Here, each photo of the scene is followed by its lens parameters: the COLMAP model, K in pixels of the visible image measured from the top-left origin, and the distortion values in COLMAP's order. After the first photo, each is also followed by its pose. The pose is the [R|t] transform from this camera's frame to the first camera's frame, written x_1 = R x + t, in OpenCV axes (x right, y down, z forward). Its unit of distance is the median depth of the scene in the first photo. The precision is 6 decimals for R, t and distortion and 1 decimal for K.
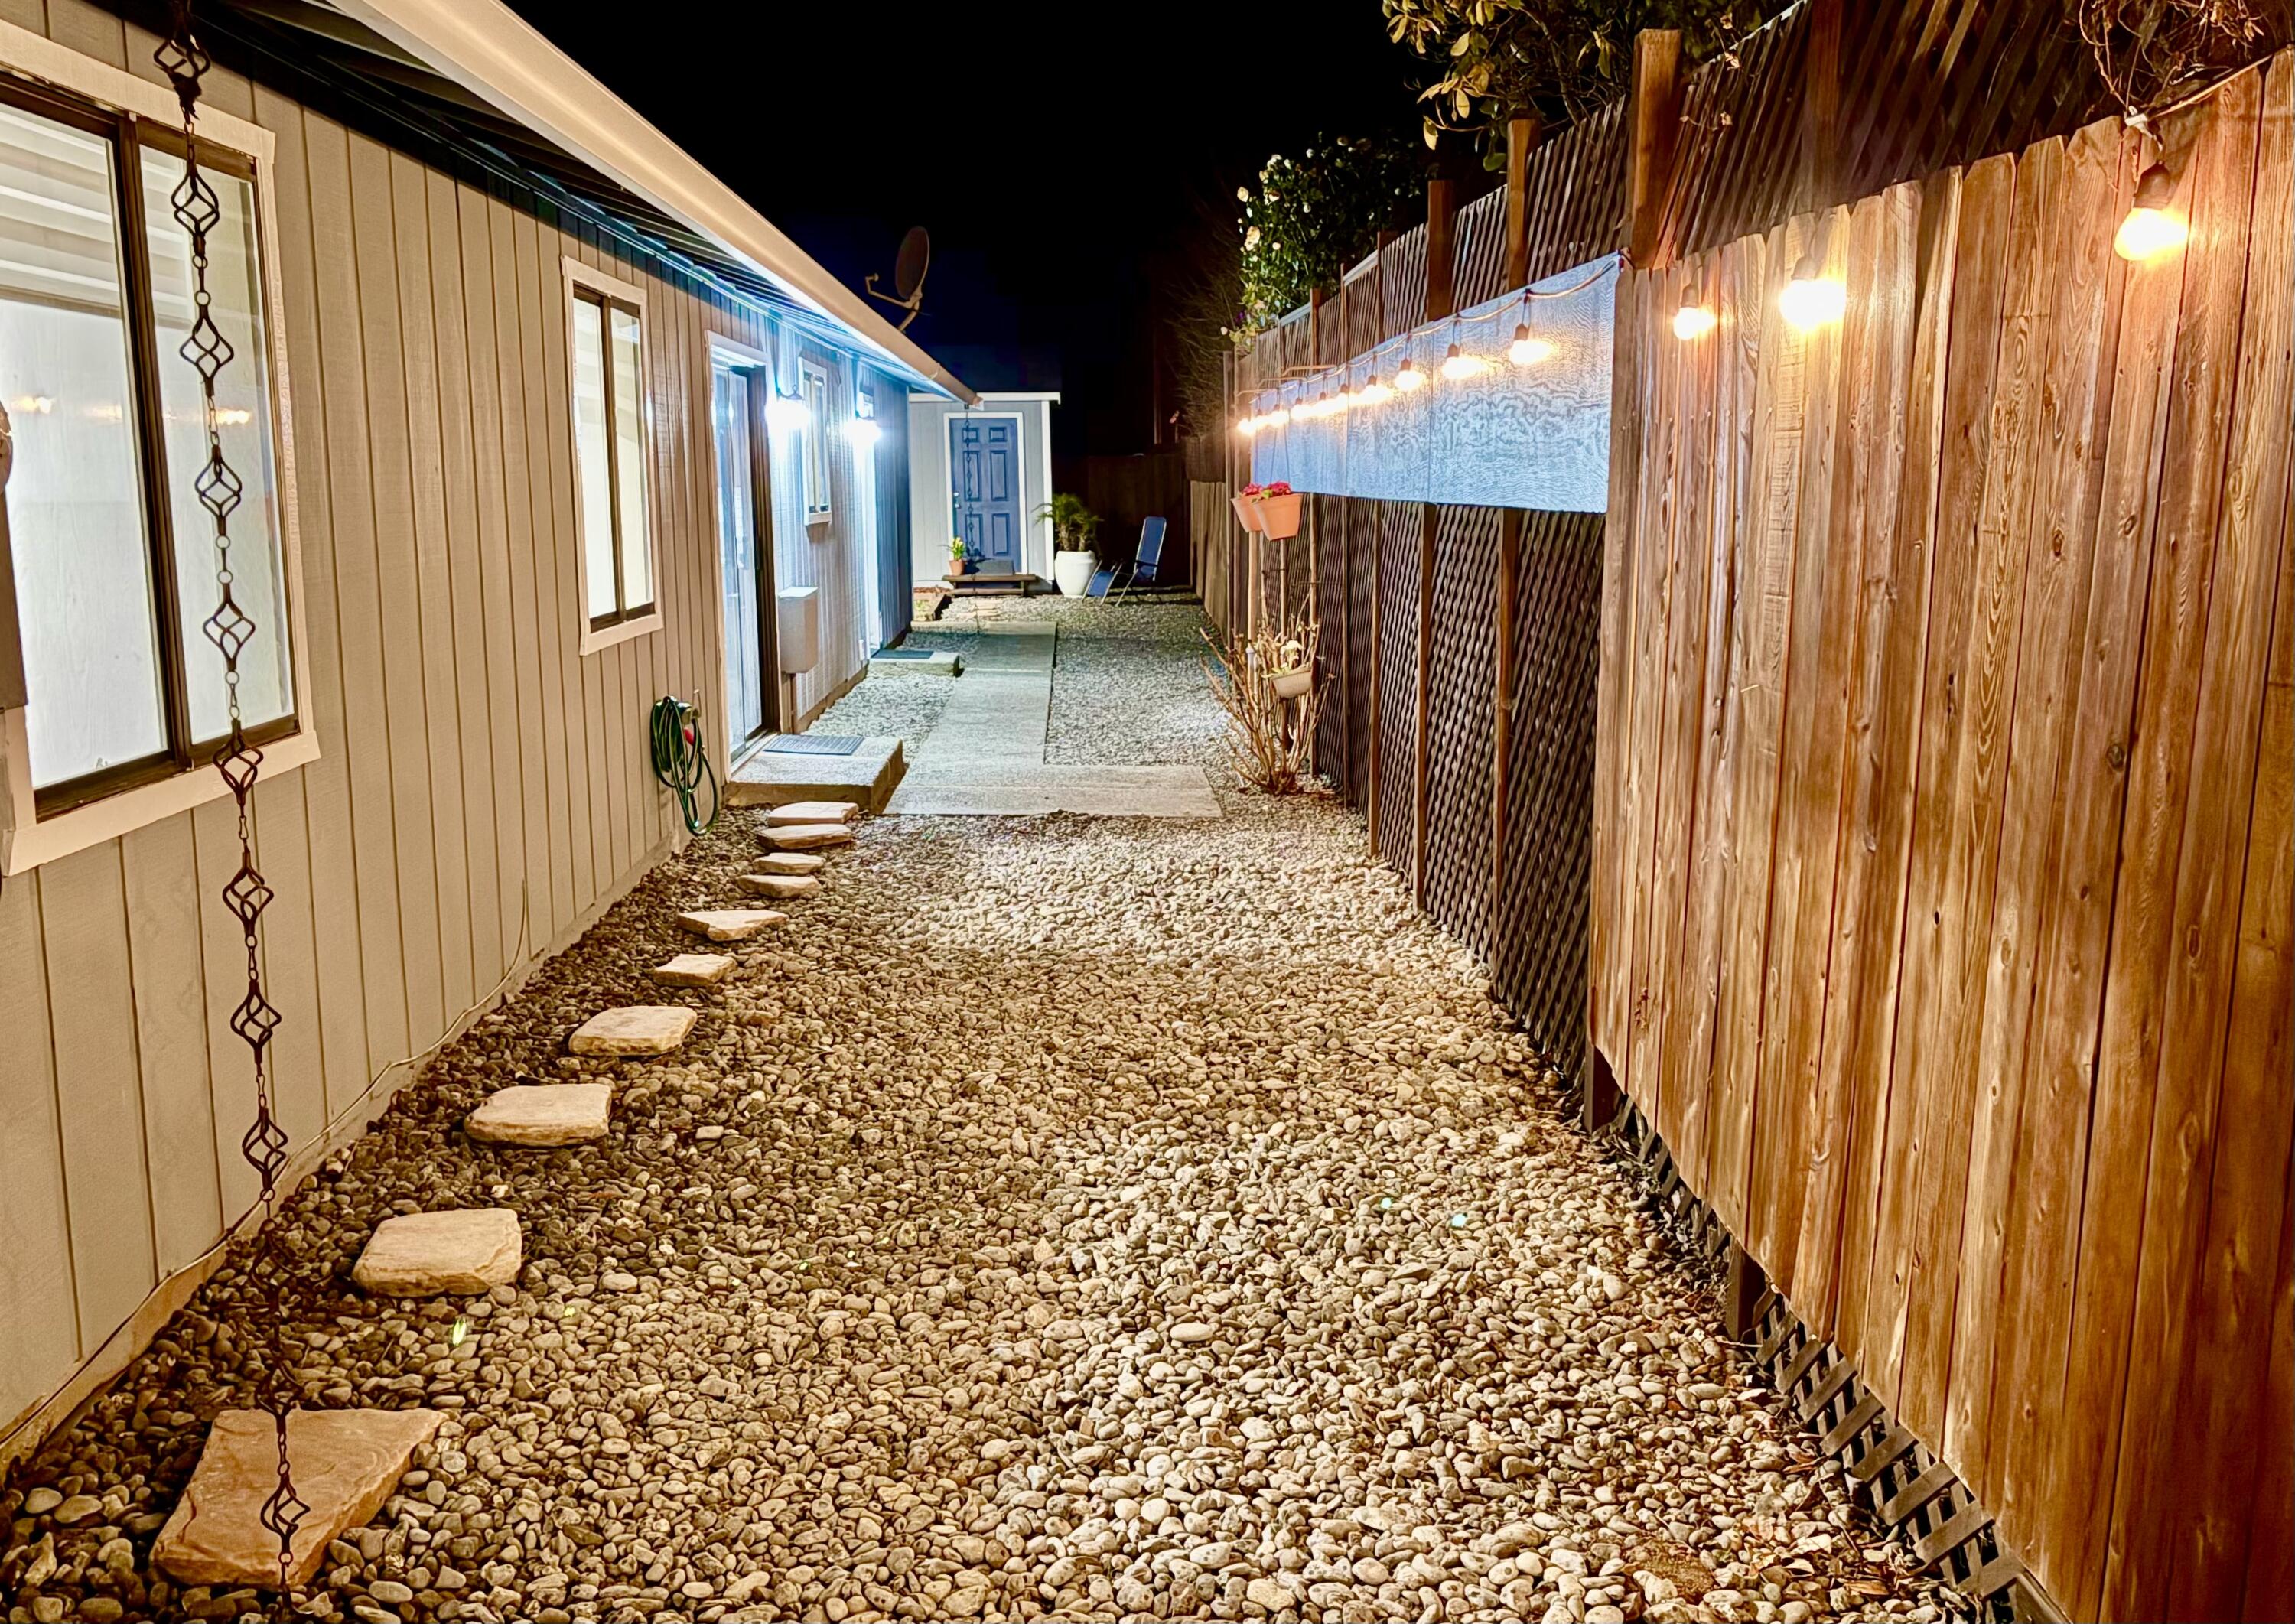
lens RADIAL K [[1955.9, 0, 1147.5], [0, 1955.9, 812.0], [0, 0, 1]] dist [0.090860, -0.000046]
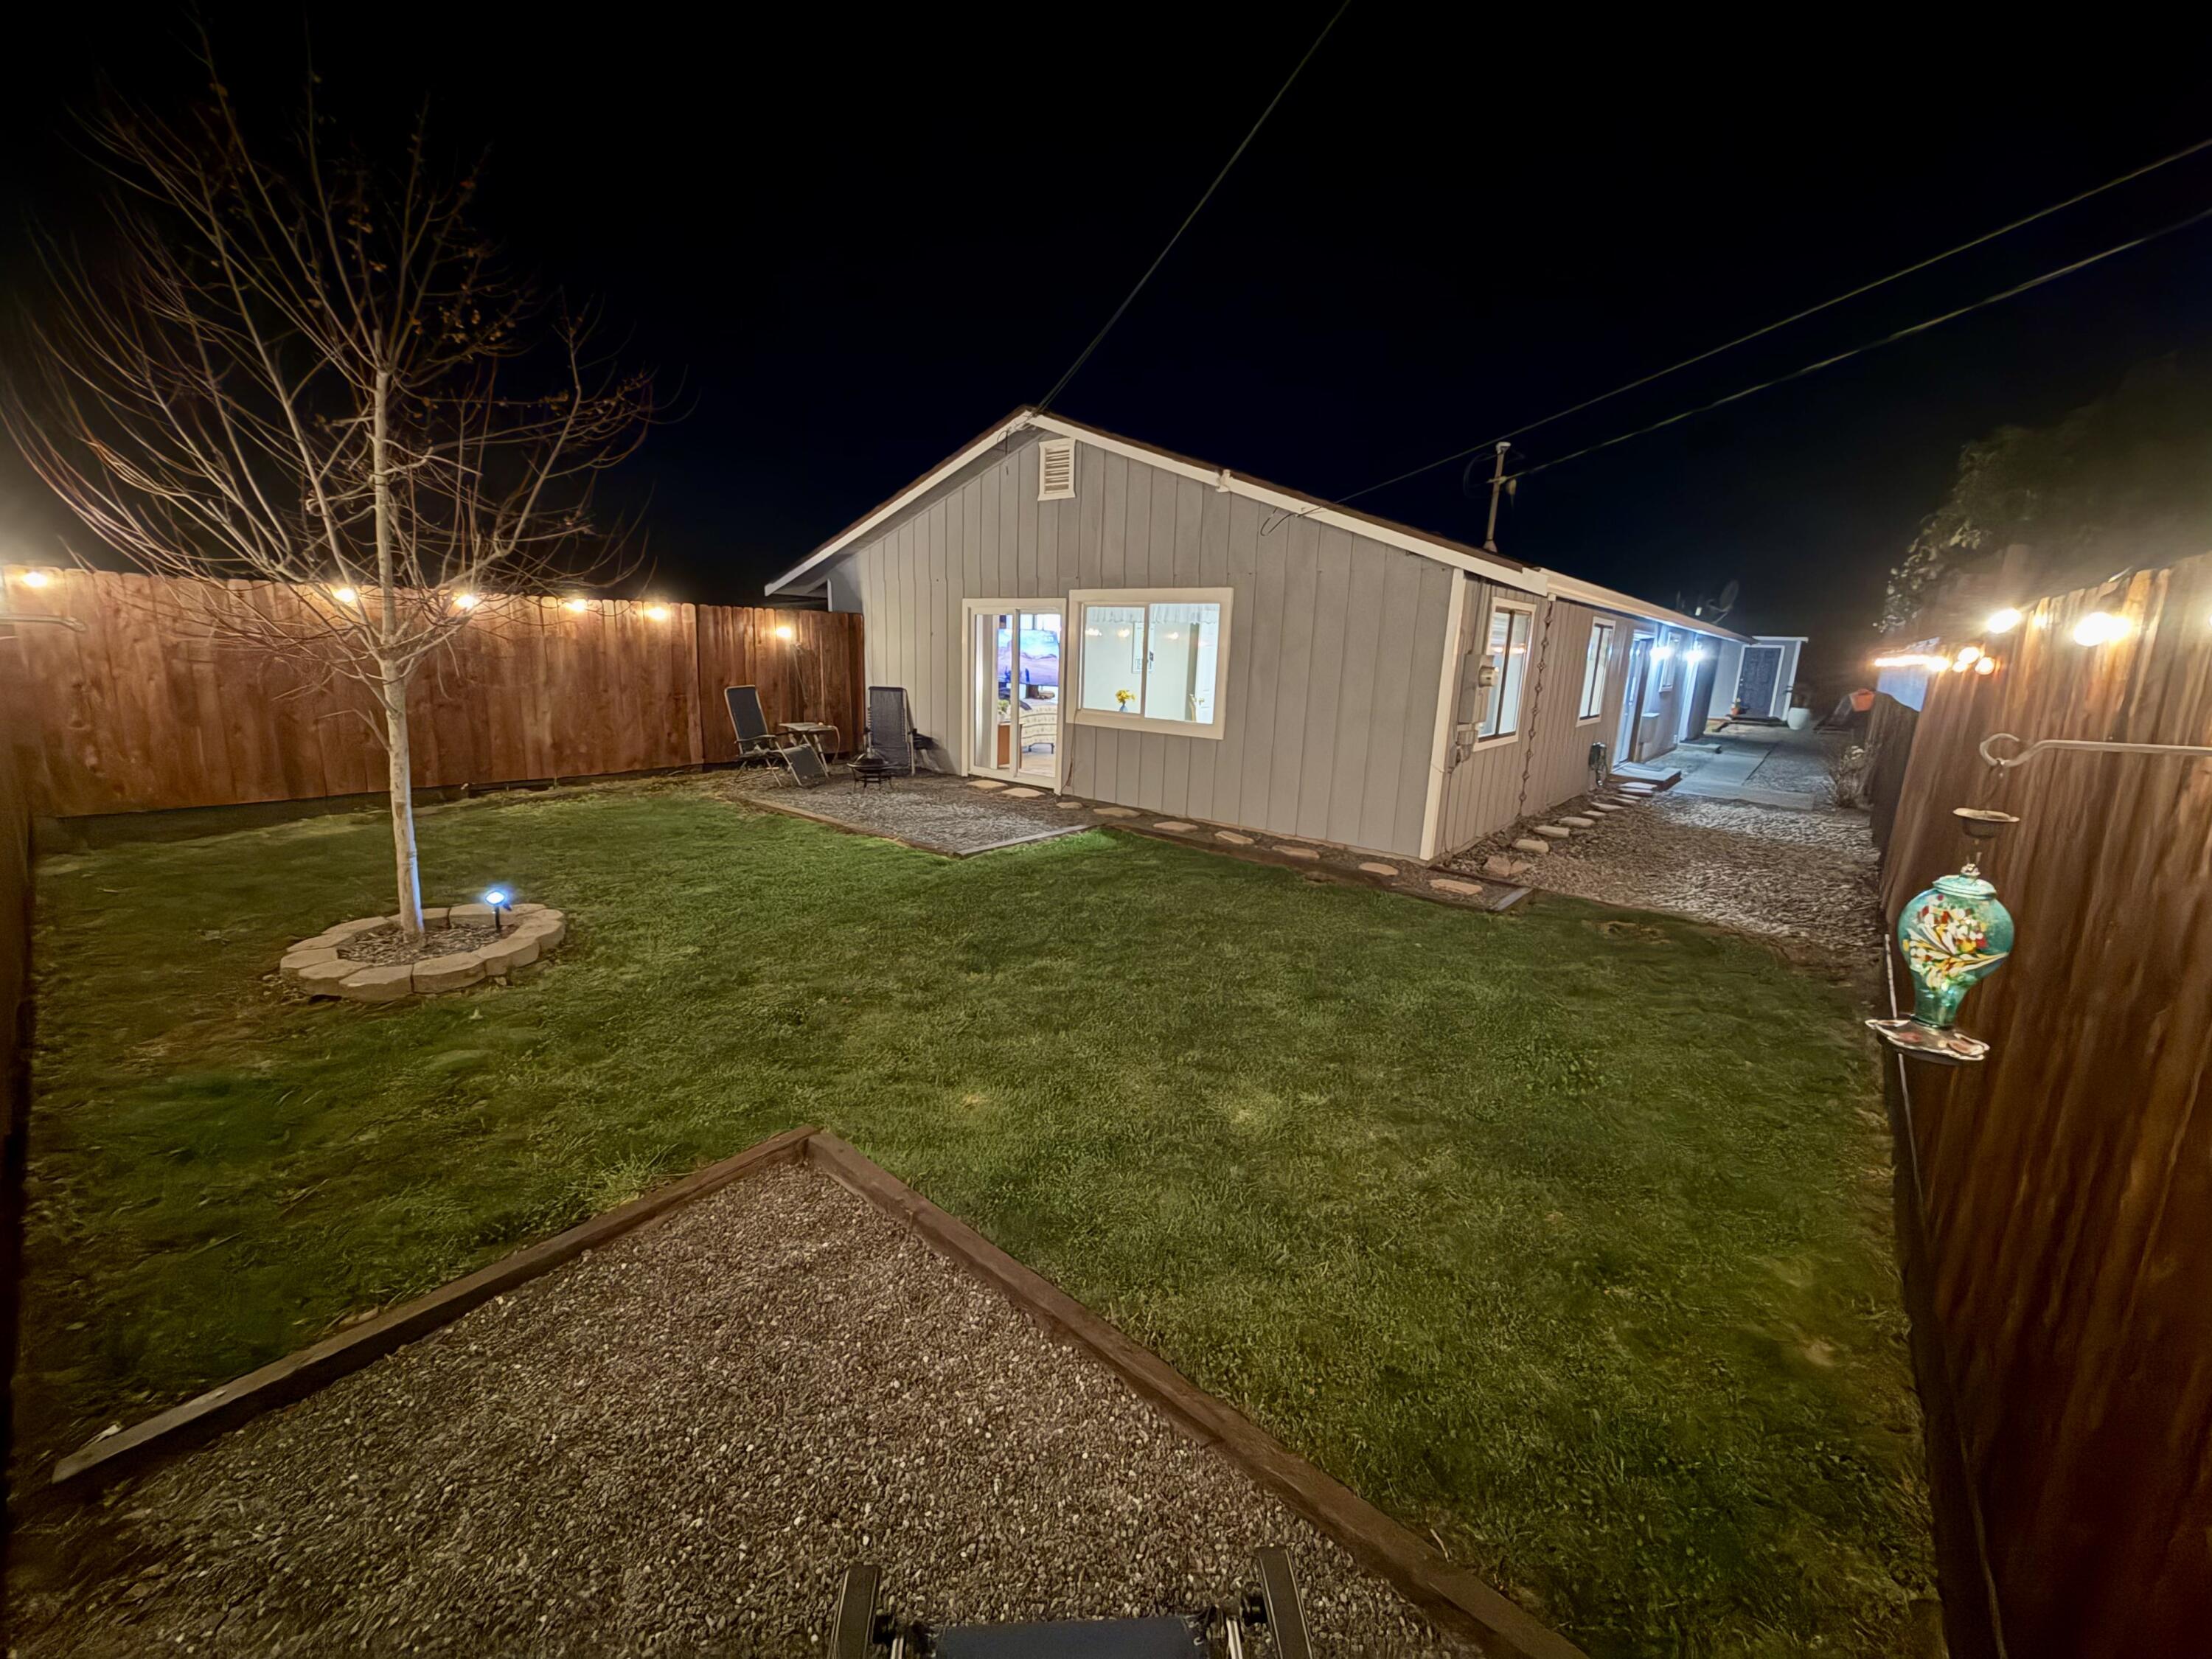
lens RADIAL K [[869.1, 0, 1106.0], [0, 869.1, 829.5], [0, 0, 1]] dist [0.002132, 0.000205]
pose [[0.736075, 0.174856, -0.653926, 0.112861], [-0.151319, 0.984118, 0.092819, 0.065041], [0.659770, 0.030629, 0.750843, -0.557795]]
